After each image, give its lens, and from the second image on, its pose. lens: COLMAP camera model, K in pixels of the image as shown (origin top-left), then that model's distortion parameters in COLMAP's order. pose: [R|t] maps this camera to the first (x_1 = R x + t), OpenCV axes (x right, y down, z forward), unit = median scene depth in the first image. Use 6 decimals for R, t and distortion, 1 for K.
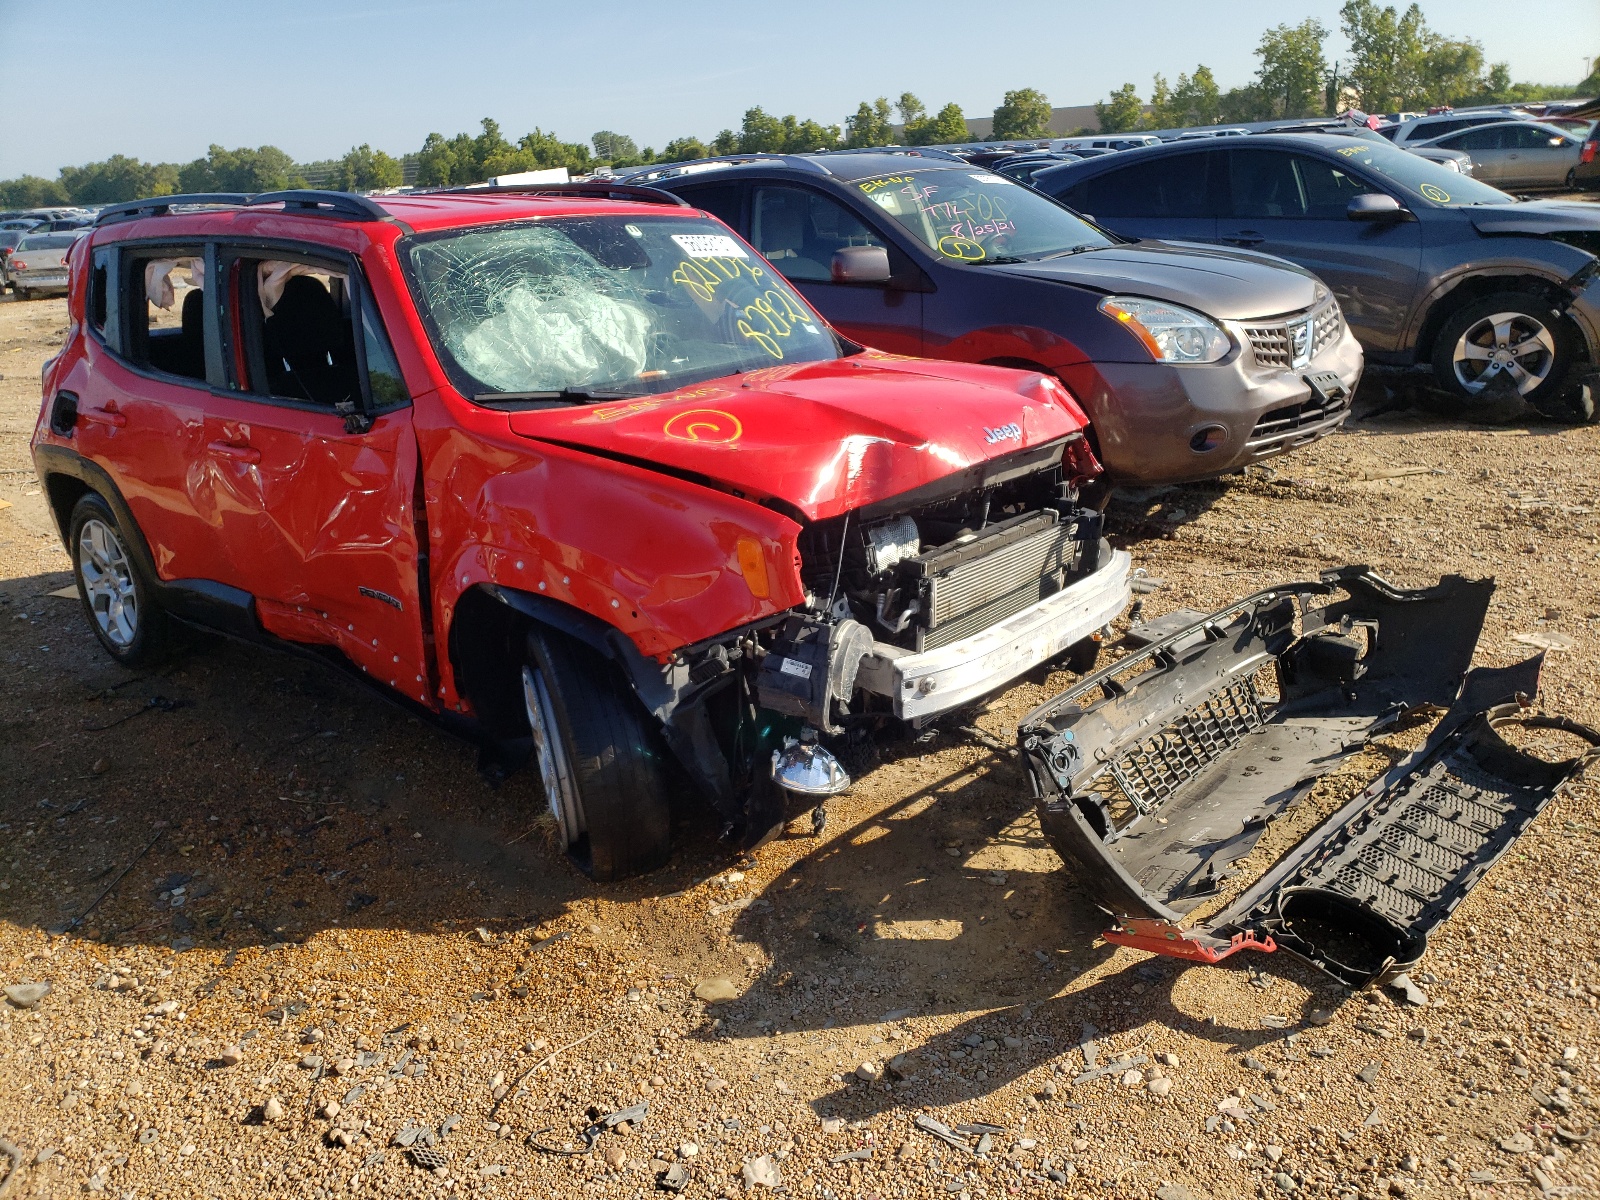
lens RADIAL K [[1208.1, 0, 799.2], [0, 1208.1, 599.1], [0, 0, 1]] dist [0.006381, 0.001266]
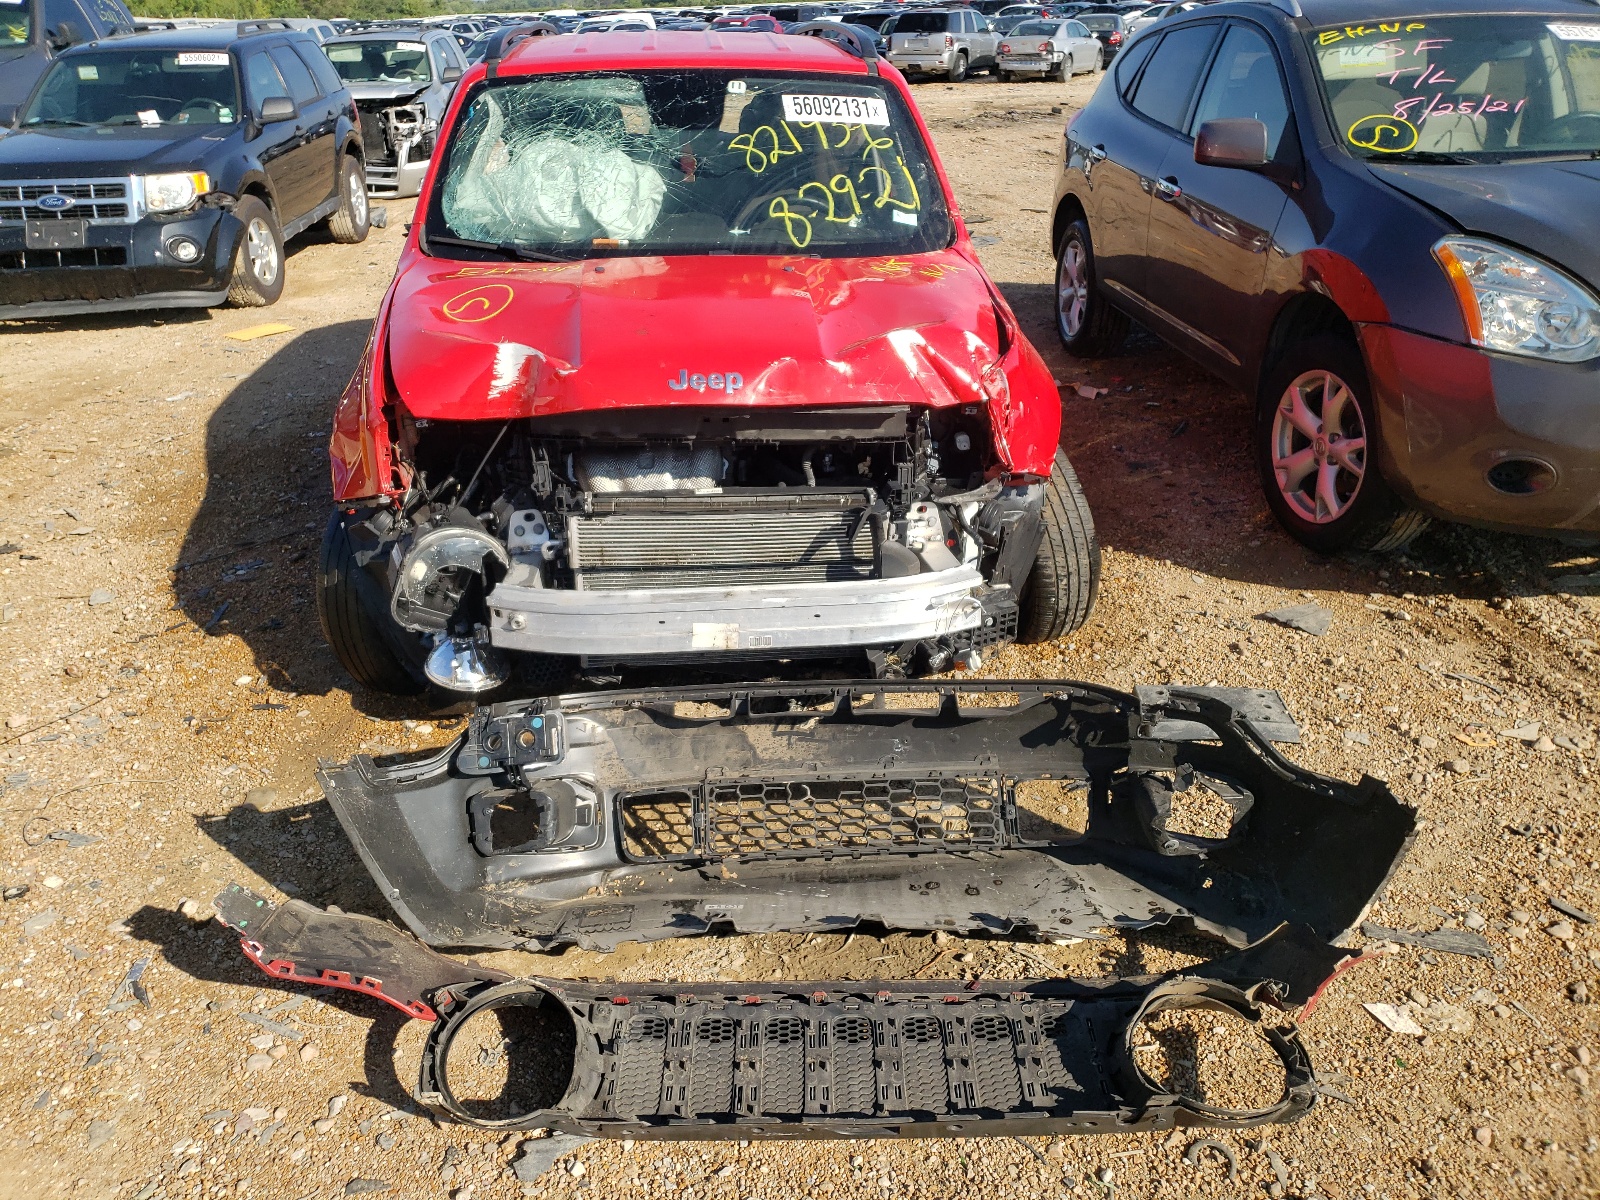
lens RADIAL K [[1208.9, 0, 798.8], [0, 1208.9, 598.2], [0, 0, 1]] dist [0.007597, 0.002178]
pose [[0.722027, 0.338871, -0.603194, 0.836152], [-0.247442, 0.940652, 0.232263, -0.222024], [0.646103, -0.018444, 0.763027, 0.421058]]
